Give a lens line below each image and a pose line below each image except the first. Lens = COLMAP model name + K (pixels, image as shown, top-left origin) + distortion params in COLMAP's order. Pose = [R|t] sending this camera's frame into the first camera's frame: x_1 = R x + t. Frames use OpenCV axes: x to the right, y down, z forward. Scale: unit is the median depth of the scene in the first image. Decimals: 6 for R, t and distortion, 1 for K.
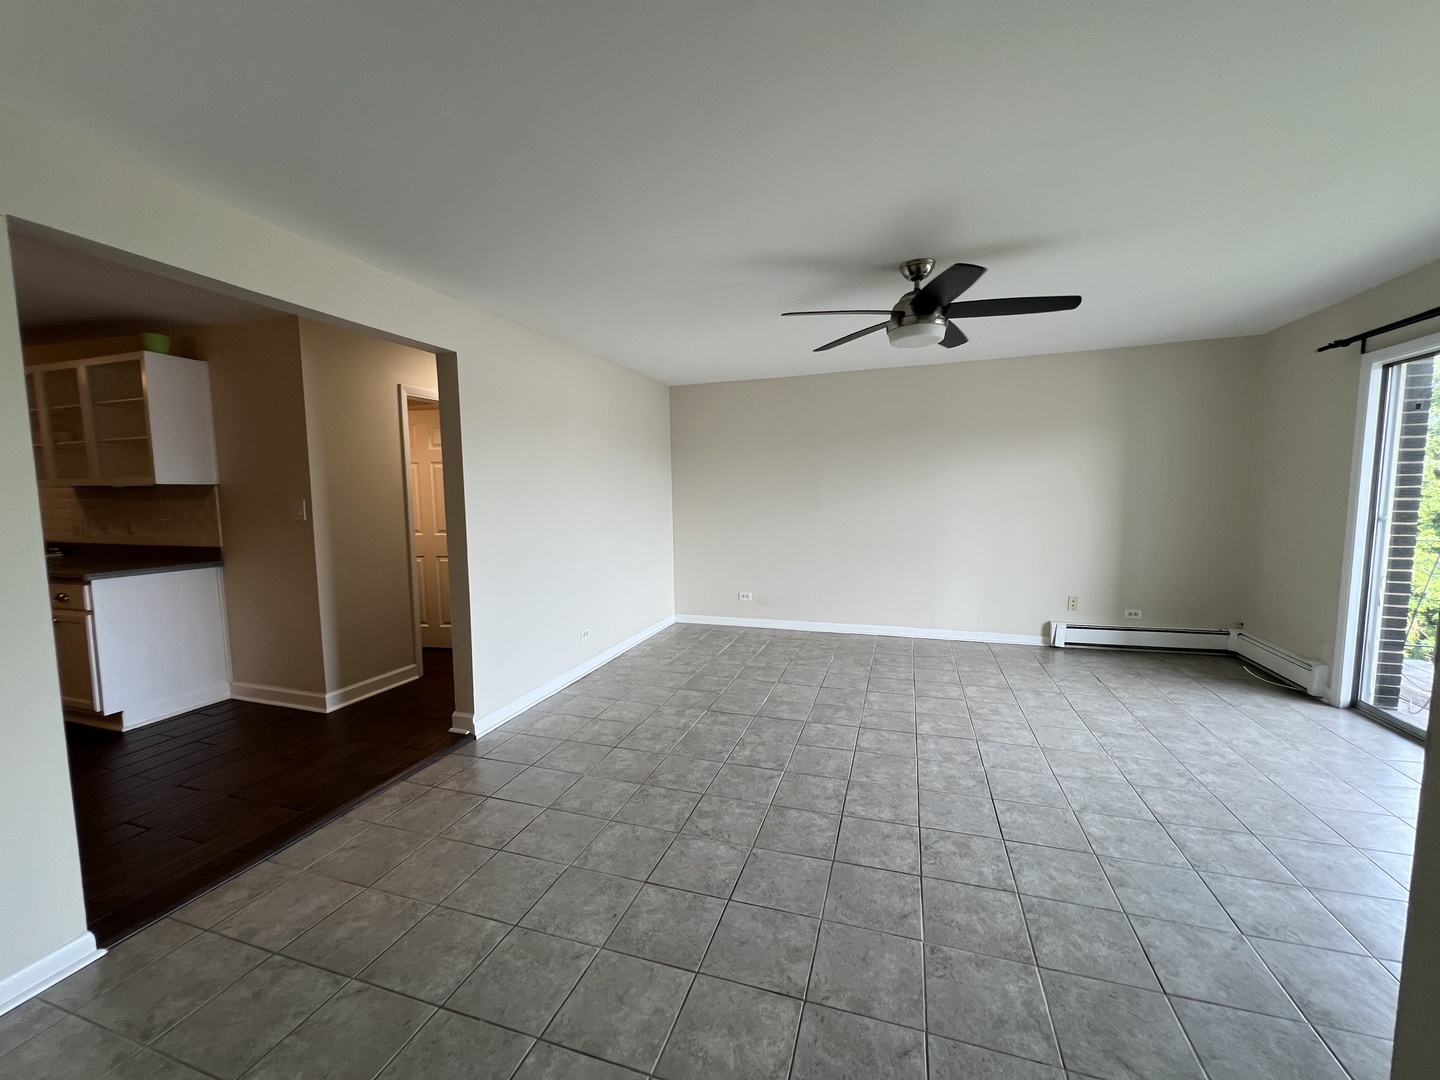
lens RADIAL K [[572.6, 0, 721.0], [0, 572.6, 543.6], [0, 0, 1]] dist [-0.001039, 0.000911]
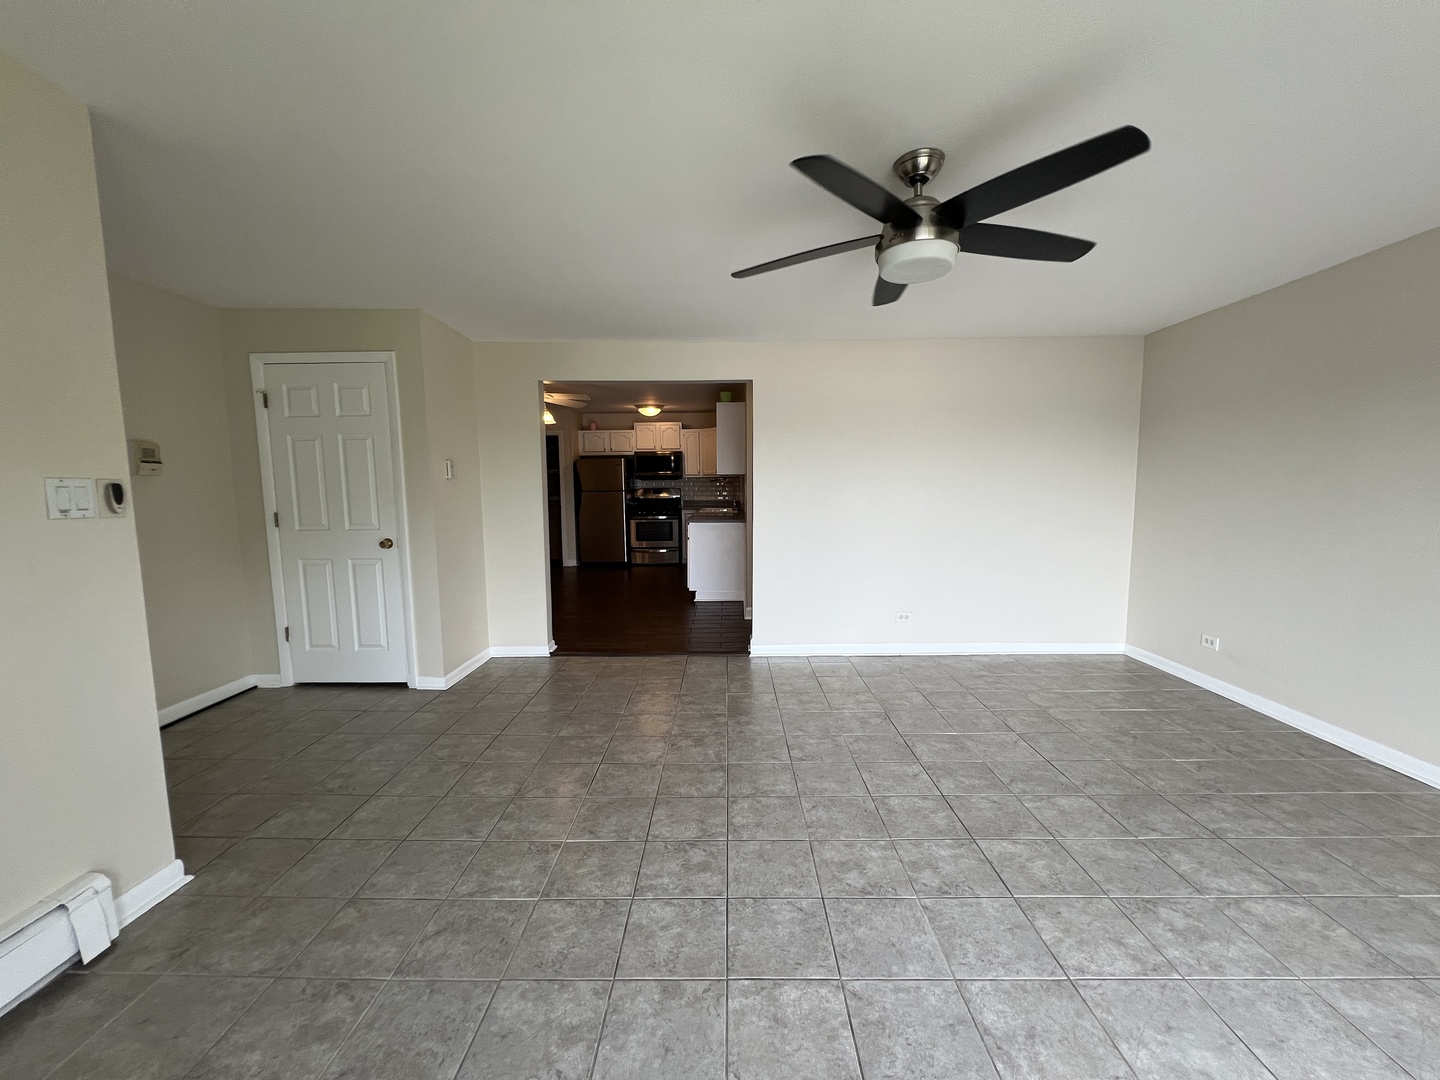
lens RADIAL K [[572.6, 0, 725.3], [0, 572.6, 548.7], [0, 0, 1]] dist [-0.001039, 0.000911]
pose [[0.305061, 0.117490, -0.945058, 0.827235], [-0.085656, 0.991724, 0.095642, -0.047641], [0.948473, 0.051773, 0.312599, 0.478217]]
